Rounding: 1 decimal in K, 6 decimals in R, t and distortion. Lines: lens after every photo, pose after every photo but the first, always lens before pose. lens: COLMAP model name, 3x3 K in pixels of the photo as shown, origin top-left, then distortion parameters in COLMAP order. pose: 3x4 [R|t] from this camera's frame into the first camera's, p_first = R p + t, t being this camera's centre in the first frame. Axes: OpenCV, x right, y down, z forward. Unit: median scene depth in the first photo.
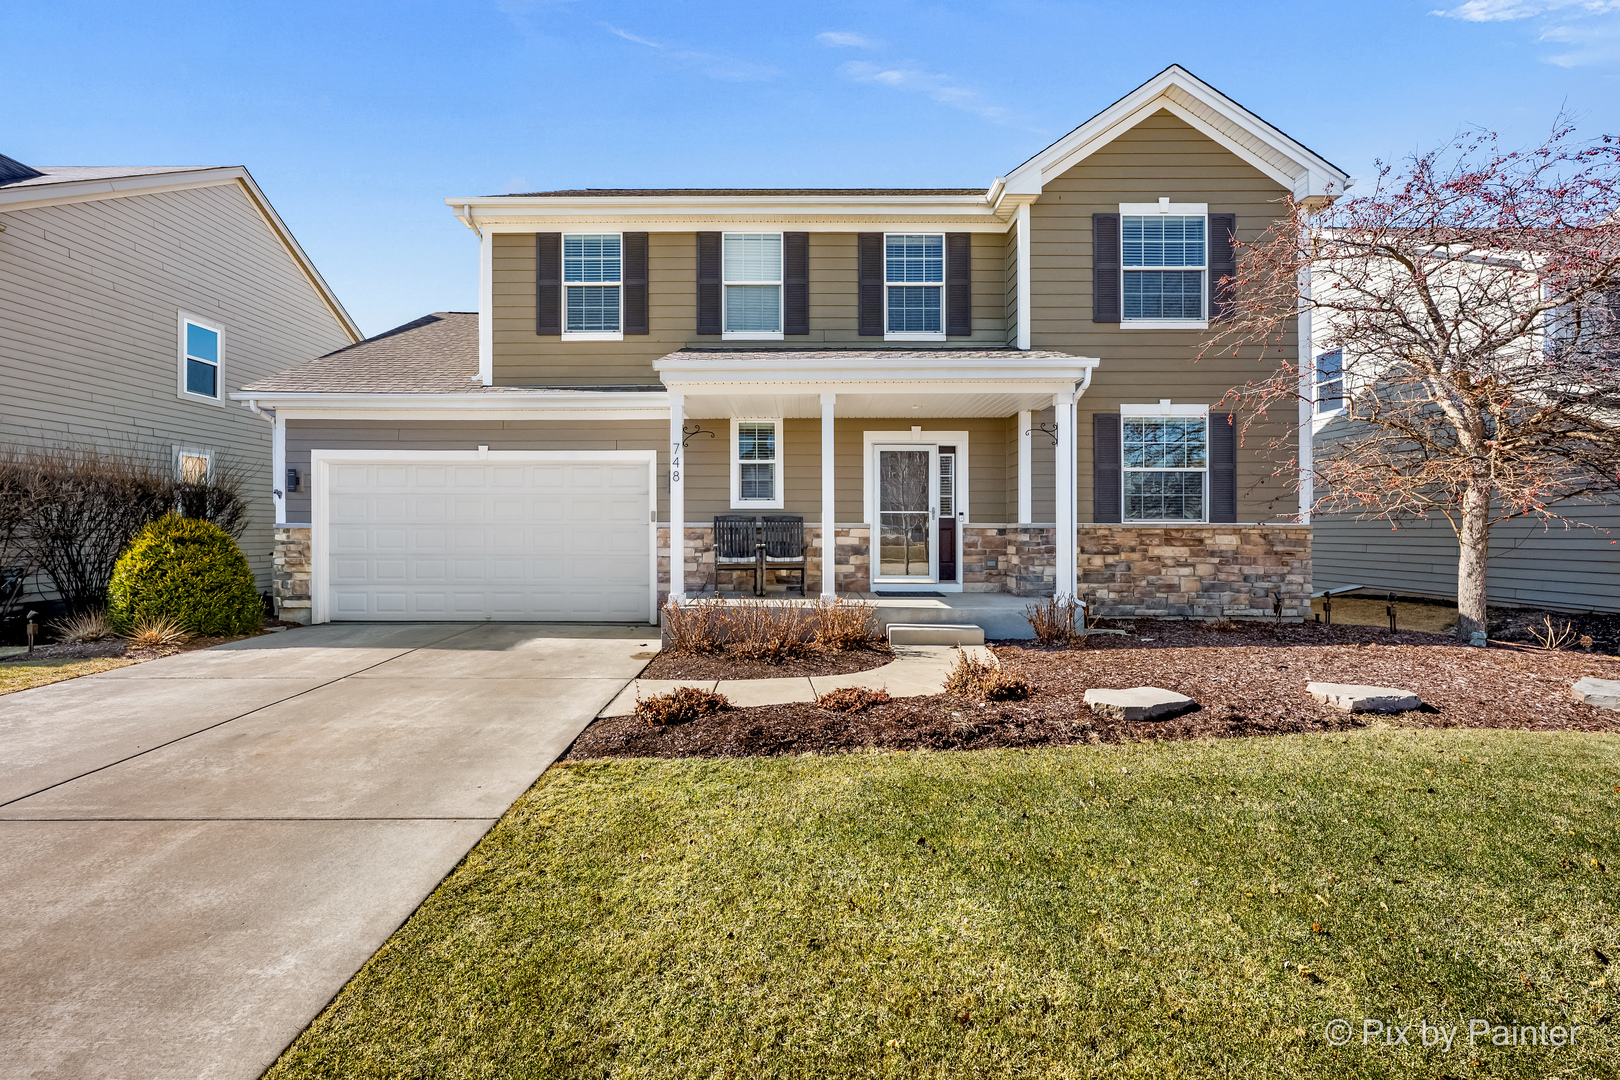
lens RADIAL K [[703.1, 0, 810.0], [0, 703.1, 540.0], [0, 0, 1]] dist [-0.000362, 0.000083]
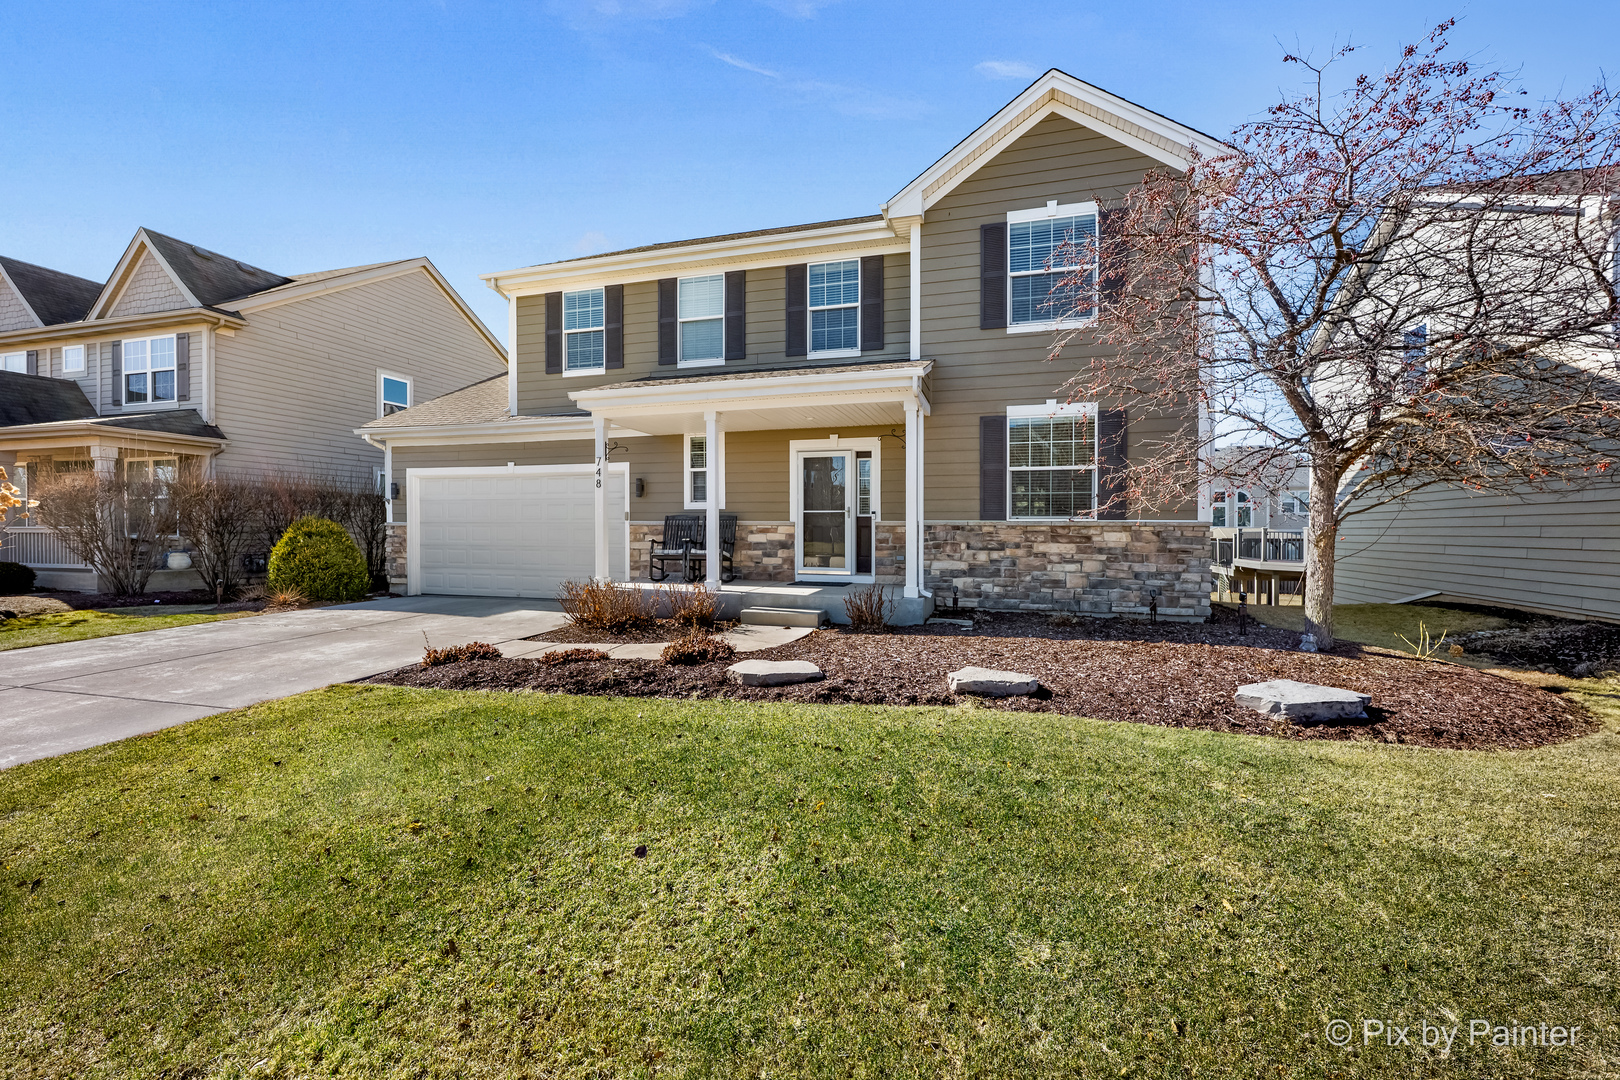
lens RADIAL K [[655.1, 0, 810.7], [0, 655.1, 549.4], [0, 0, 1]] dist [0.000698, -0.000063]
pose [[0.961874, 0.009597, -0.273325, 0.409841], [-0.005613, 0.999866, 0.015354, 0.005366], [0.273436, -0.013234, 0.961799, -0.015836]]
